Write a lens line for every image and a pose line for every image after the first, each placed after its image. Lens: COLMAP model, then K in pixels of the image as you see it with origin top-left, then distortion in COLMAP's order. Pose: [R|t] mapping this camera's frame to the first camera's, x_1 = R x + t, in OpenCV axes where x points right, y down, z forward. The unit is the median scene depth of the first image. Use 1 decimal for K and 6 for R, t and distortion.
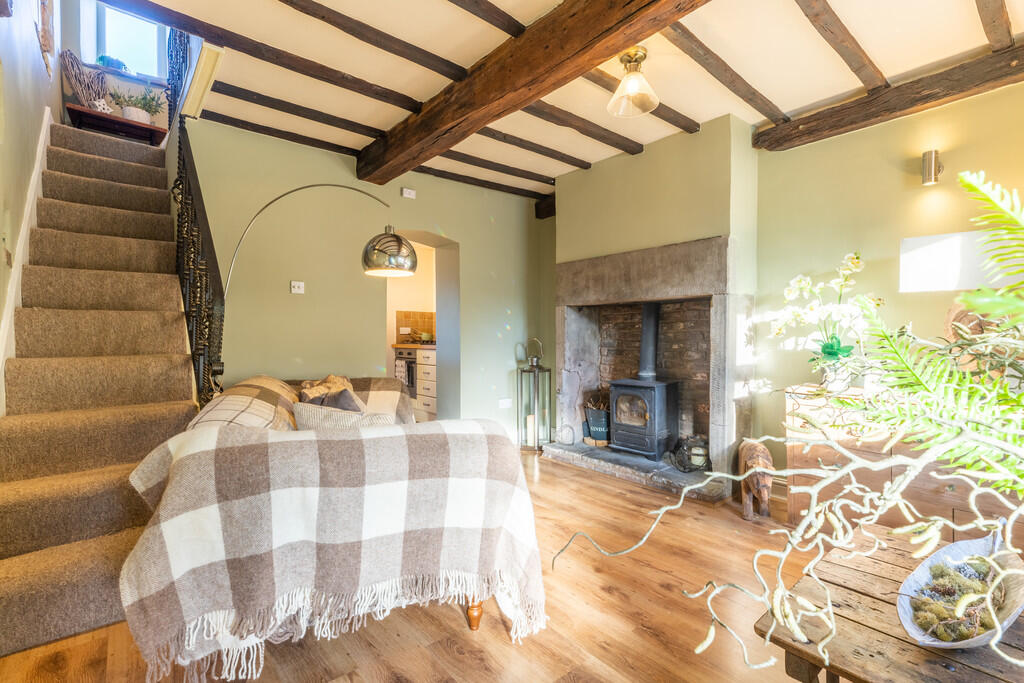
lens RADIAL K [[467.9, 0, 512.0], [0, 467.9, 341.5], [0, 0, 1]] dist [-0.001147, -0.000127]
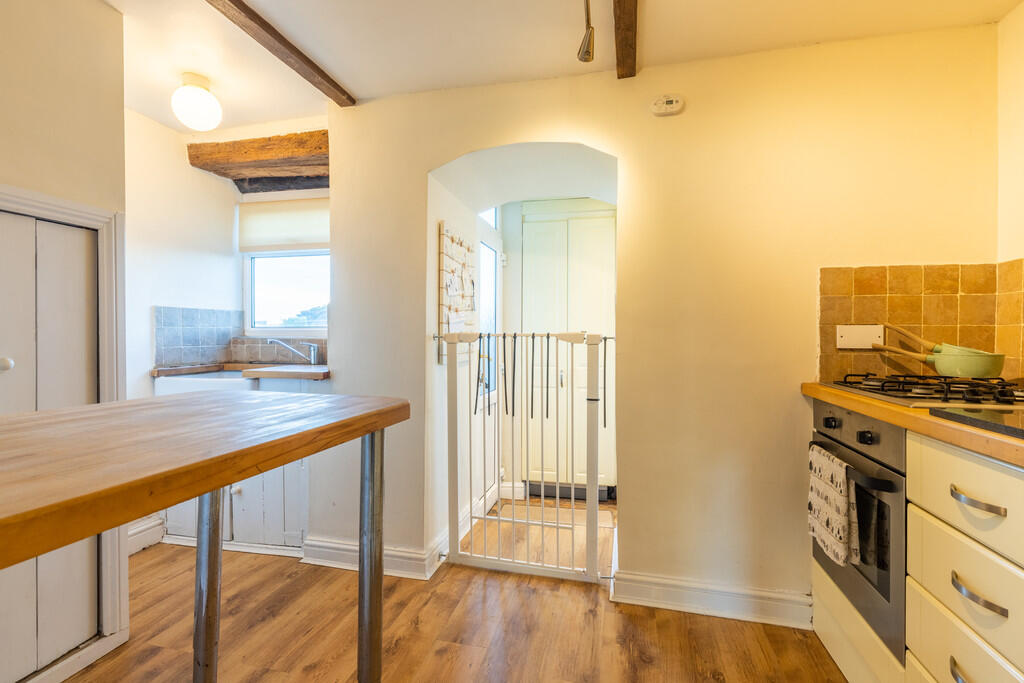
lens RADIAL K [[467.9, 0, 512.0], [0, 467.9, 341.5], [0, 0, 1]] dist [-0.001147, -0.000127]
pose [[0.606410, 0.008419, -0.795107, -0.138429], [-0.005682, 0.999964, 0.006254, -0.022171], [0.795132, 0.000726, 0.606437, 0.699427]]
